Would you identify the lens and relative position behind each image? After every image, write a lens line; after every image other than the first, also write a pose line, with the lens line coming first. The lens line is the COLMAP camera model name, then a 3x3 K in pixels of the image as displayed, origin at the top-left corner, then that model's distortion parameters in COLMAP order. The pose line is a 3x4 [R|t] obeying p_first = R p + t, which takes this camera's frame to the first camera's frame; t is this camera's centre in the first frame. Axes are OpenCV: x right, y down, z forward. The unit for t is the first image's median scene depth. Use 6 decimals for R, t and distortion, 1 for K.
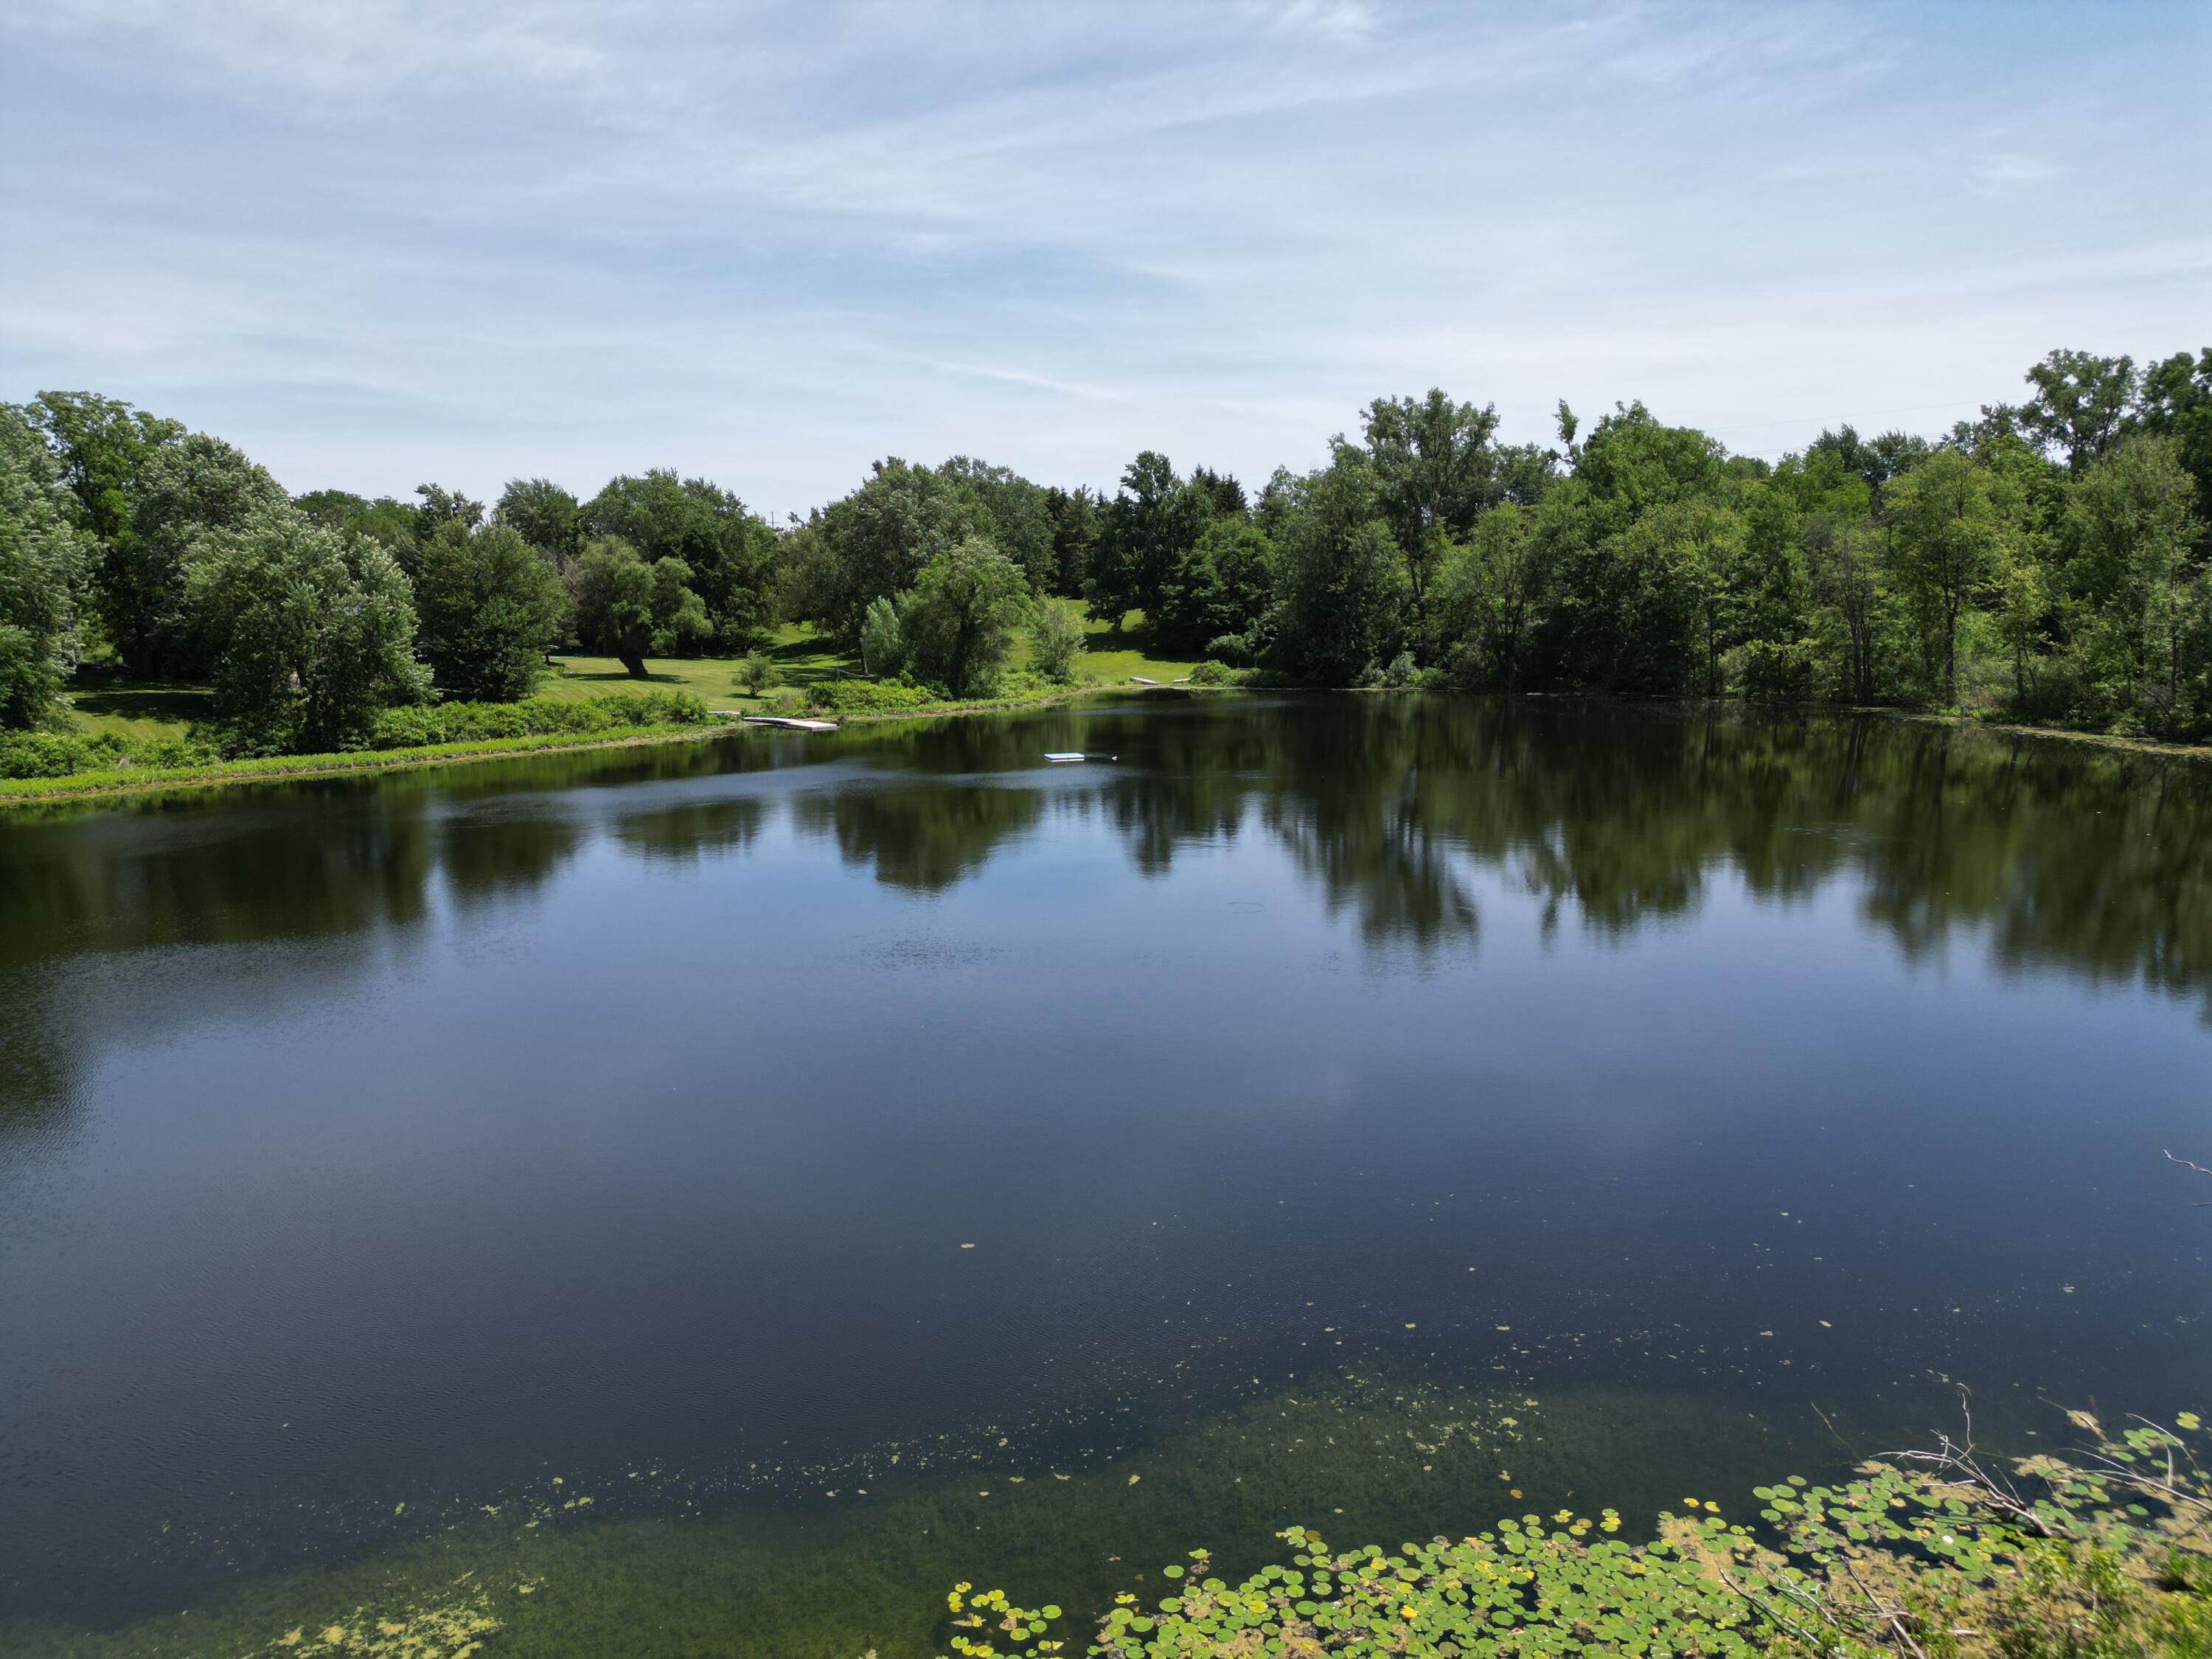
lens RADIAL K [[1553.1, 0, 1090.6], [0, 1553.1, 830.0], [0, 0, 1]] dist [0.068069, -0.060893]
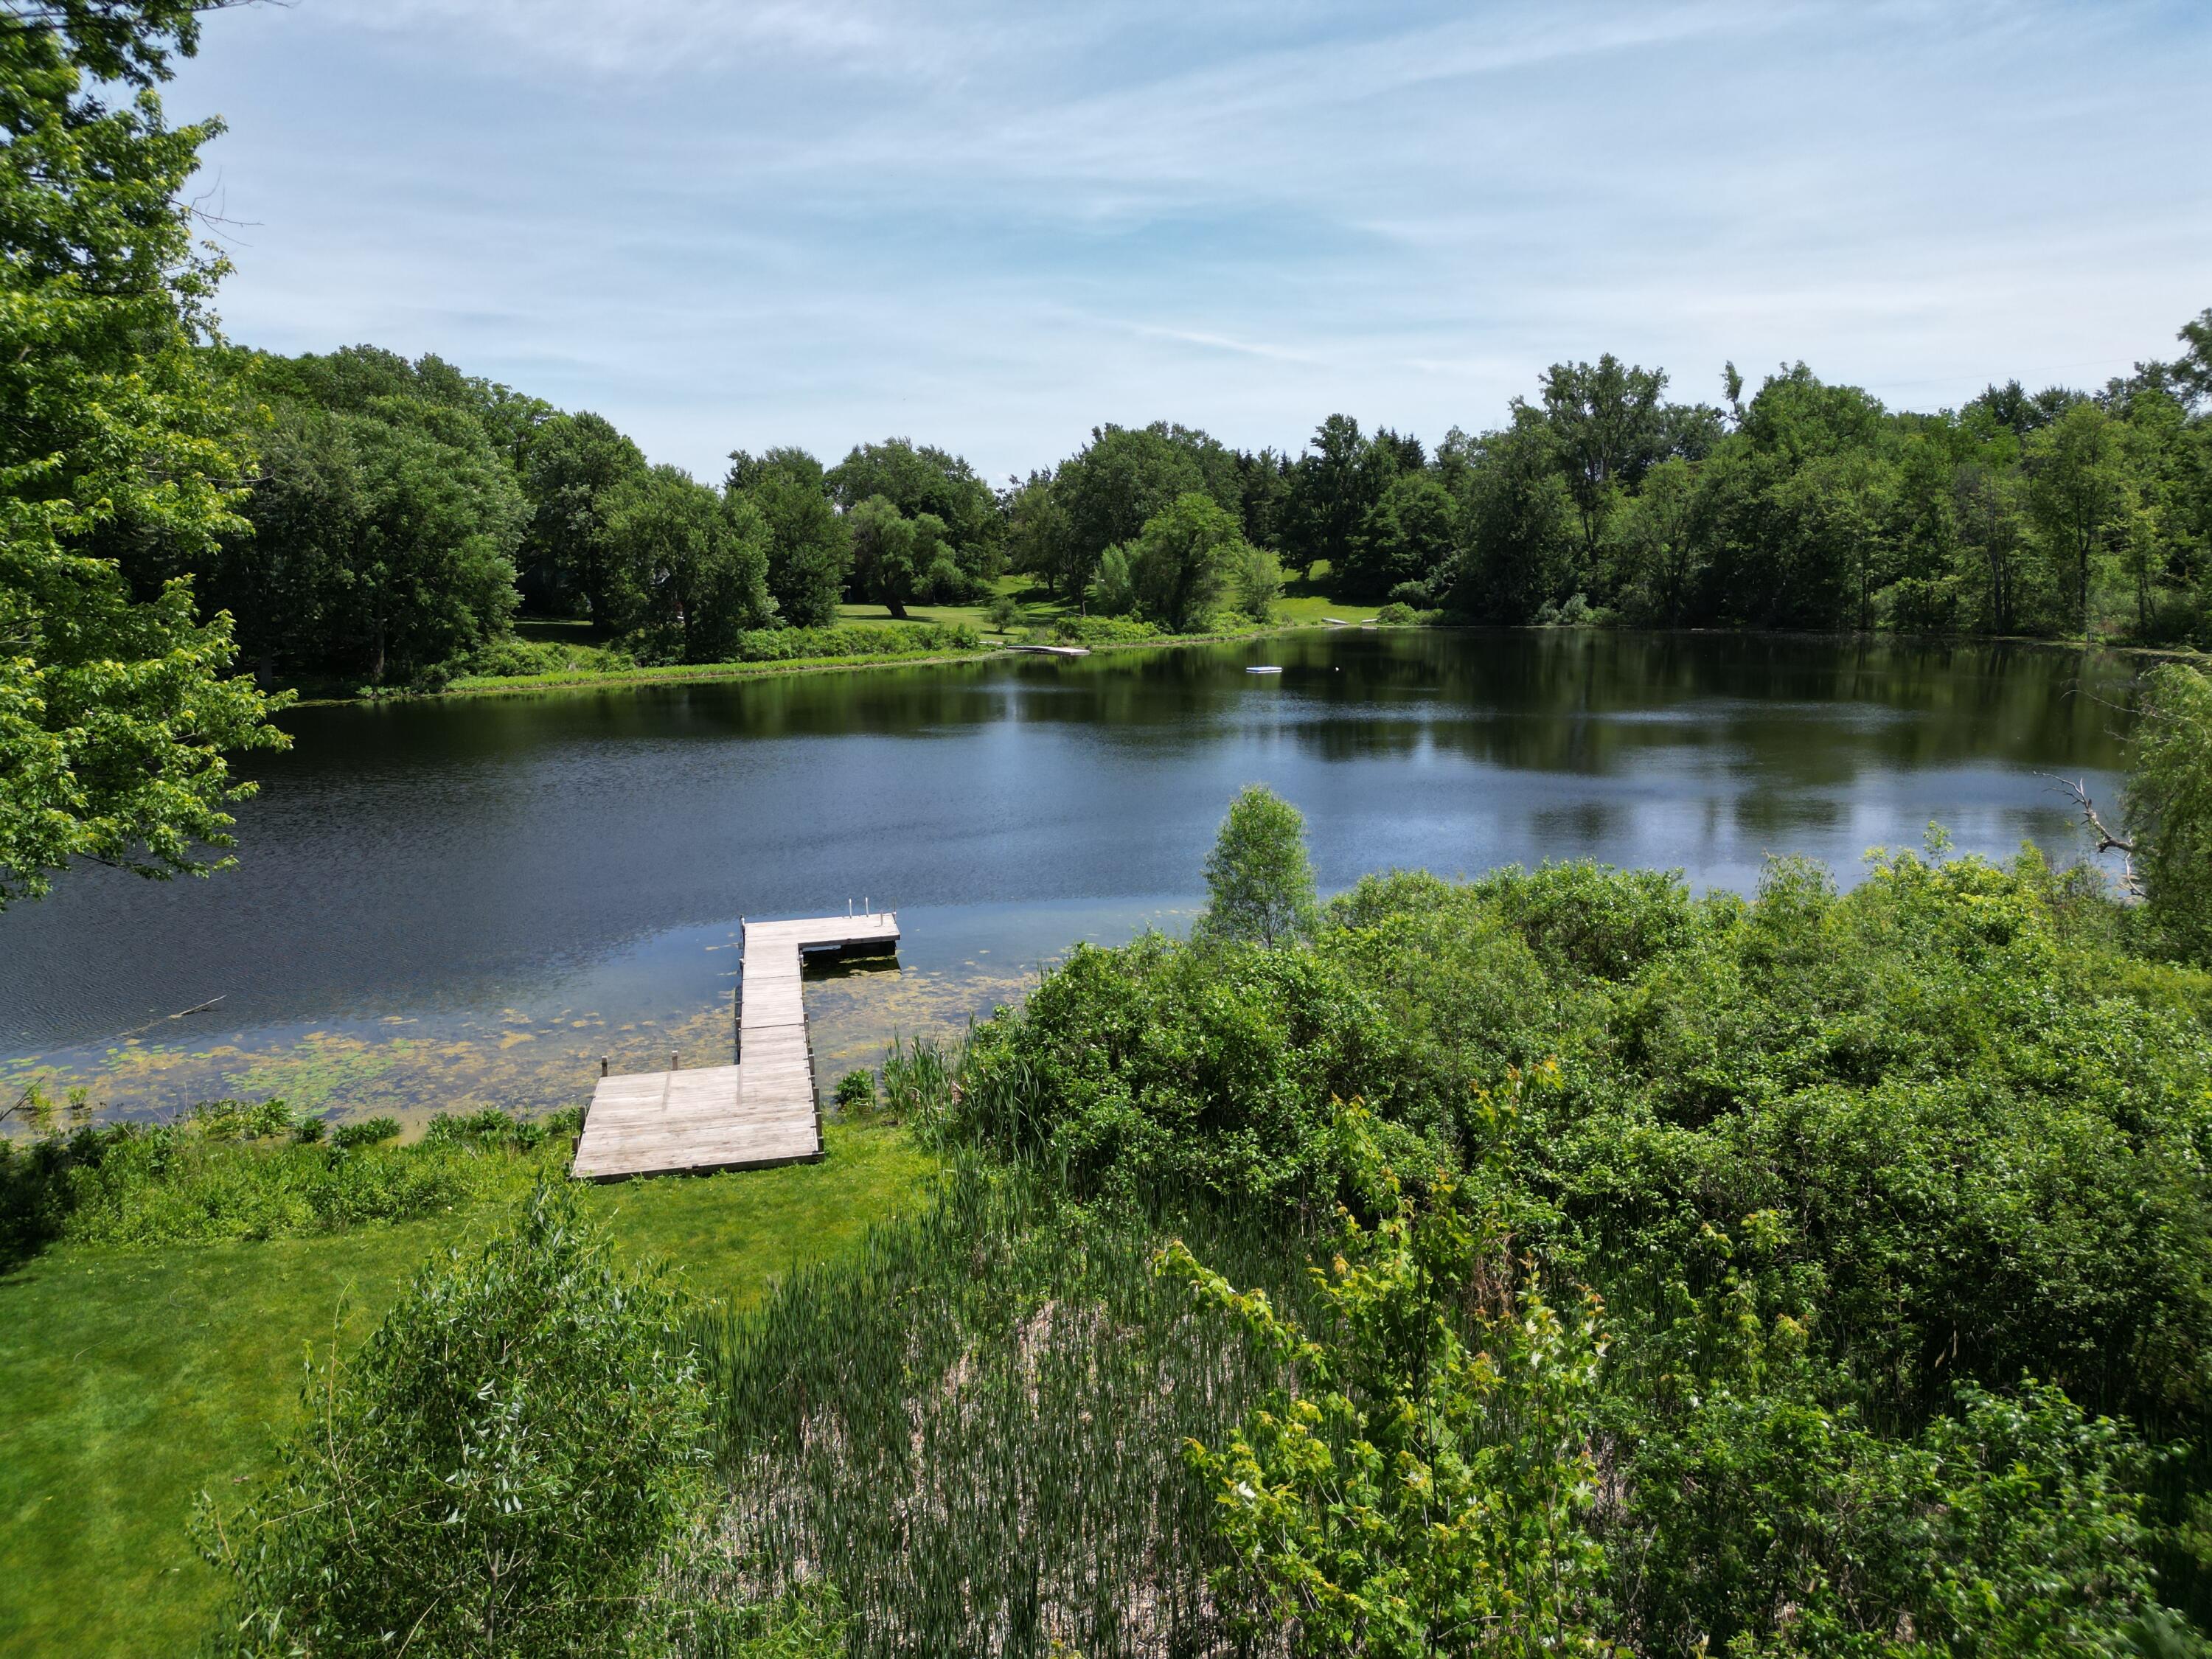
lens RADIAL K [[1553.1, 0, 1097.0], [0, 1553.1, 823.4], [0, 0, 1]] dist [0.068069, -0.060893]
pose [[0.996144, 0.011307, -0.087004, -0.039806], [-0.009884, 0.999811, 0.016767, 0.033795], [0.087177, -0.015842, 0.996067, -0.139079]]
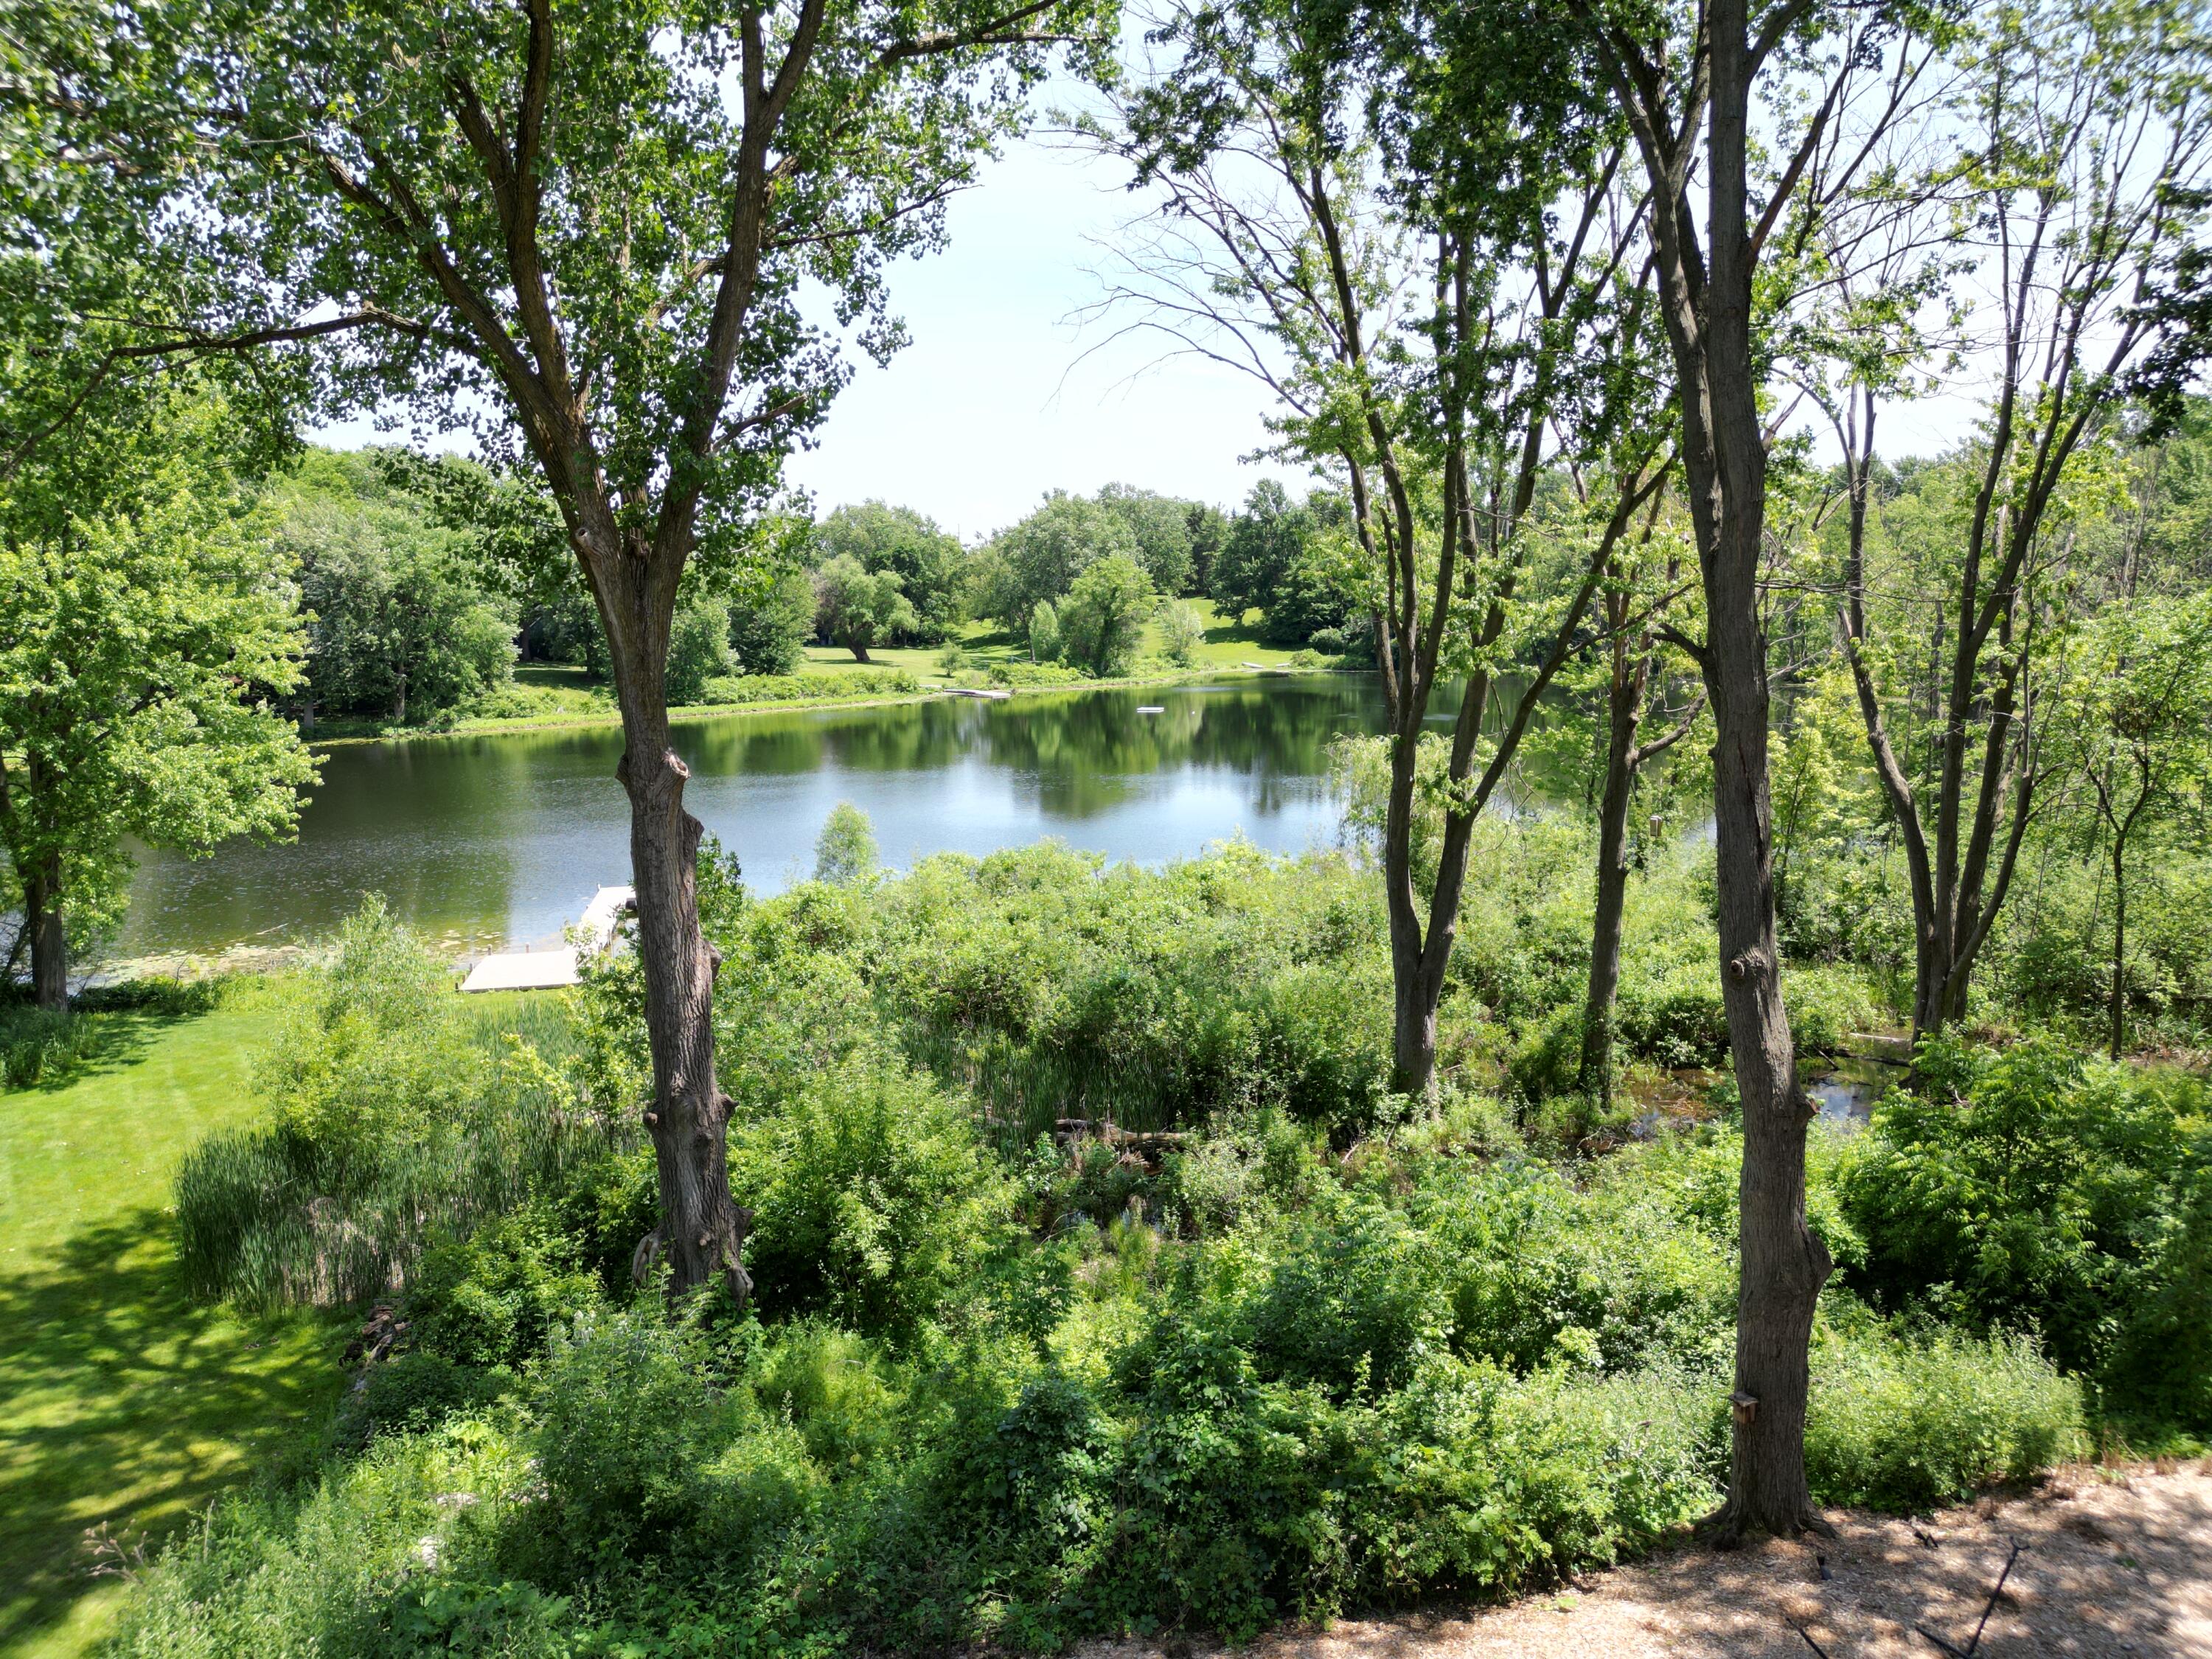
lens RADIAL K [[1553.1, 0, 1112.2], [0, 1553.1, 828.4], [0, 0, 1]] dist [0.068069, -0.060893]
pose [[0.995203, 0.011574, -0.097141, 0.047819], [-0.011418, 0.999932, 0.002168, 0.036240], [0.097160, -0.001048, 0.995268, -0.278470]]
